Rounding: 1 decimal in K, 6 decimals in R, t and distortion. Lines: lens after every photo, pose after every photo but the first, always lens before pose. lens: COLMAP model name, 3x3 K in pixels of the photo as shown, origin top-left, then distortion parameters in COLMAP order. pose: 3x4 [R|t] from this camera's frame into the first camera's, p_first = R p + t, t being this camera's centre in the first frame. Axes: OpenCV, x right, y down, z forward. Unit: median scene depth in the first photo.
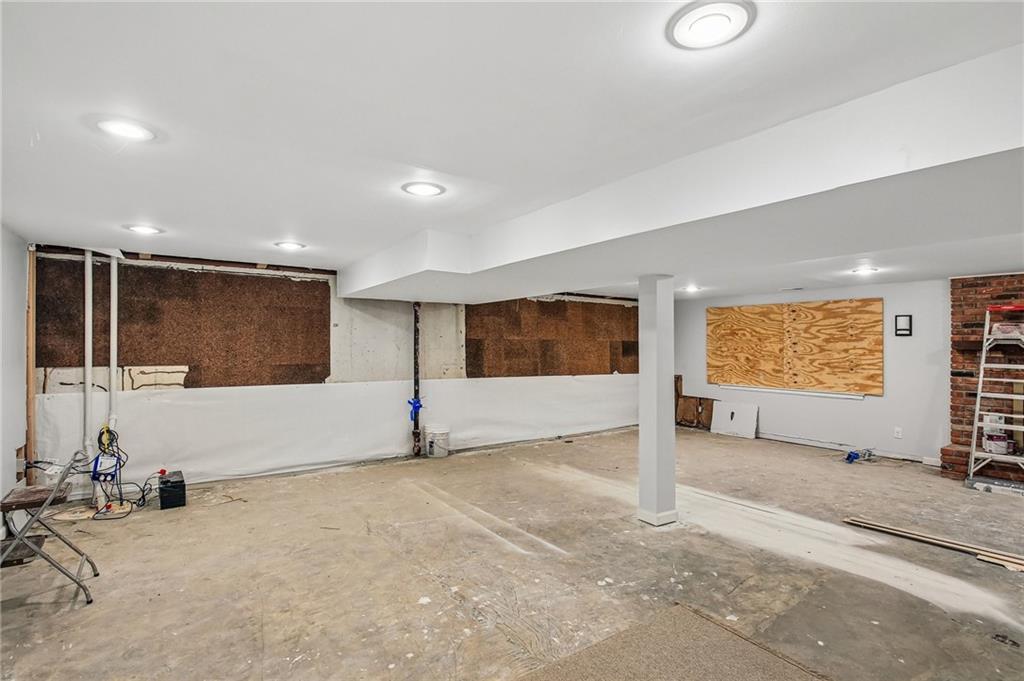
lens RADIAL K [[491.1, 0, 508.0], [0, 491.1, 346.0], [0, 0, 1]] dist [-0.025057, -0.000044]
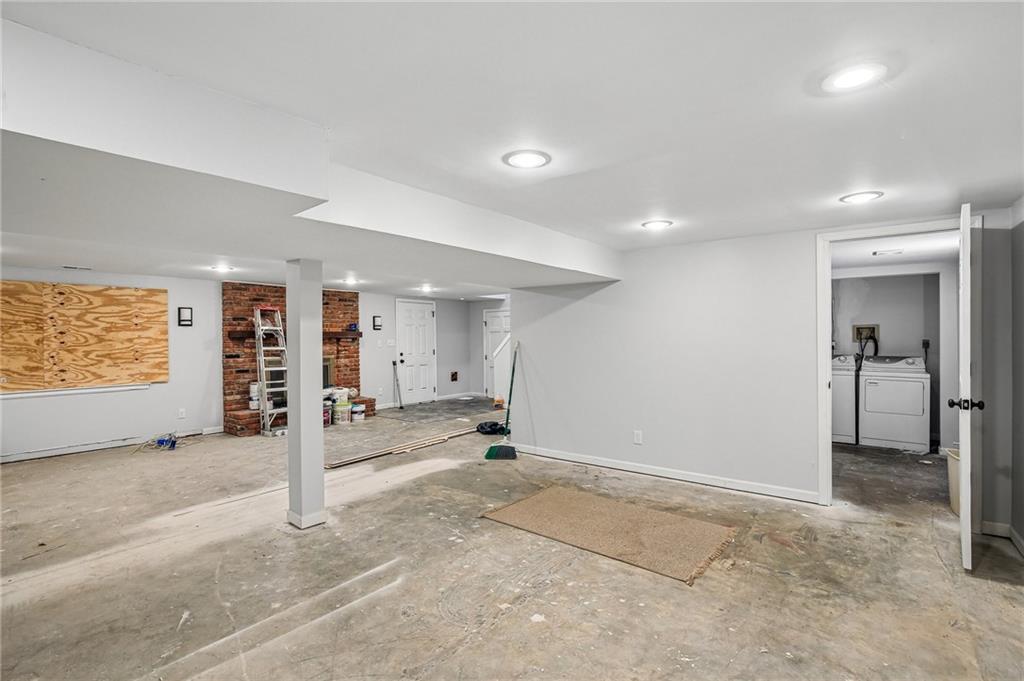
lens RADIAL K [[476.8, 0, 511.8], [0, 476.8, 342.7], [0, 0, 1]] dist [-0.021584, 0.001072]
pose [[-0.278542, -0.022897, 0.960151, -0.487429], [0.002990, 0.999690, 0.024708, -0.007632], [-0.960419, 0.009753, -0.278388, 0.629743]]
